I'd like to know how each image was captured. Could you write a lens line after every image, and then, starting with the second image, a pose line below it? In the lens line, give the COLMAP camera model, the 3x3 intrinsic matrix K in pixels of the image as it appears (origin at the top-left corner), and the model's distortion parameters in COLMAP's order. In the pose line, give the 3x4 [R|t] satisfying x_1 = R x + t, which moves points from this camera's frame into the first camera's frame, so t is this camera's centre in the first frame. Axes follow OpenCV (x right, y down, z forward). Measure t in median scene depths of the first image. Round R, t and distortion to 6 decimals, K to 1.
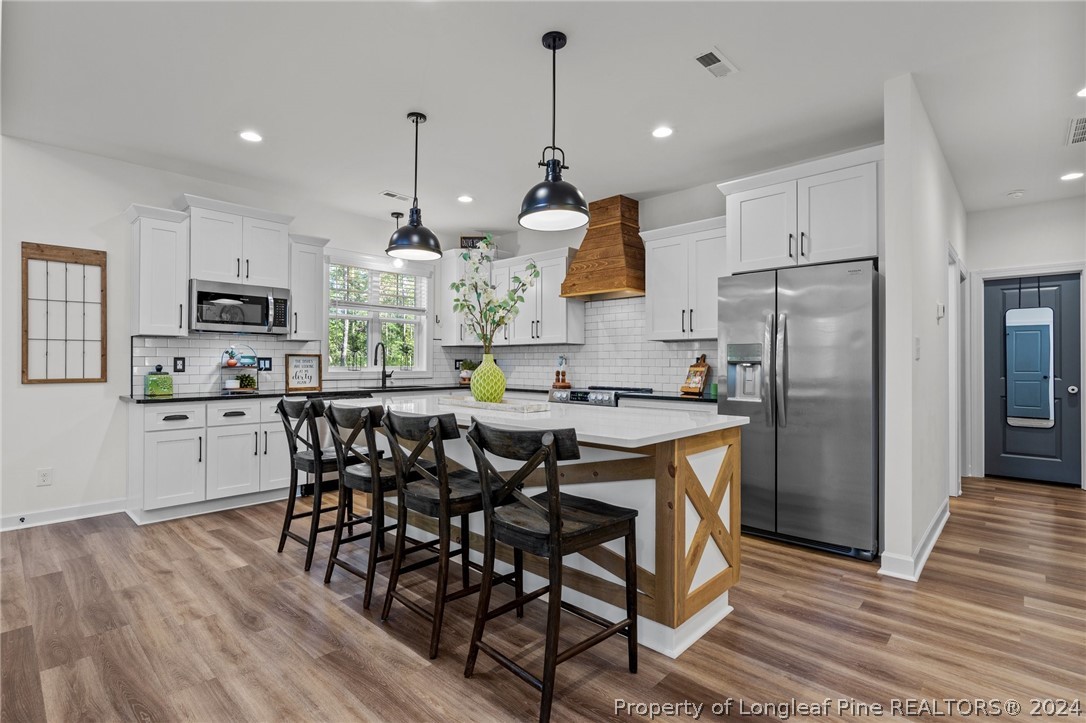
lens RADIAL K [[518.4, 0, 538.5], [0, 518.4, 359.7], [0, 0, 1]] dist [-0.003166, -0.000600]
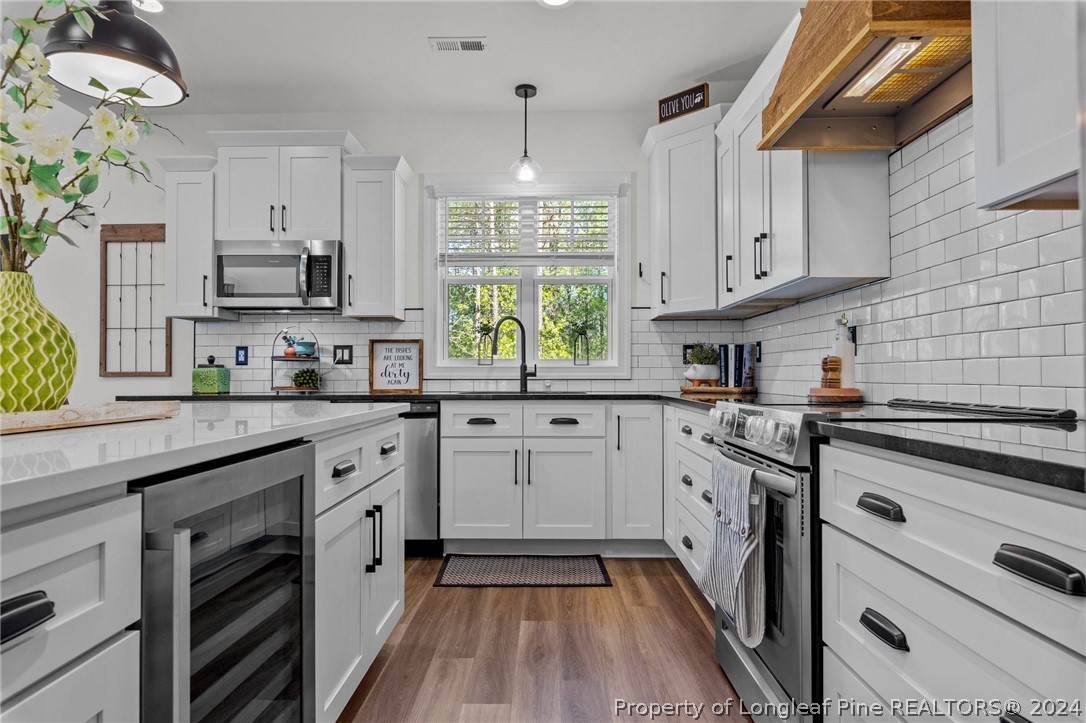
lens RADIAL K [[619.1, 0, 540.6], [0, 619.1, 361.7], [0, 0, 1]] dist [-0.003523, 0.000673]
pose [[0.671228, -0.020251, -0.740974, 0.298912], [0.008612, 0.999772, -0.019523, 0.040311], [0.741201, 0.006723, 0.671250, 0.698604]]
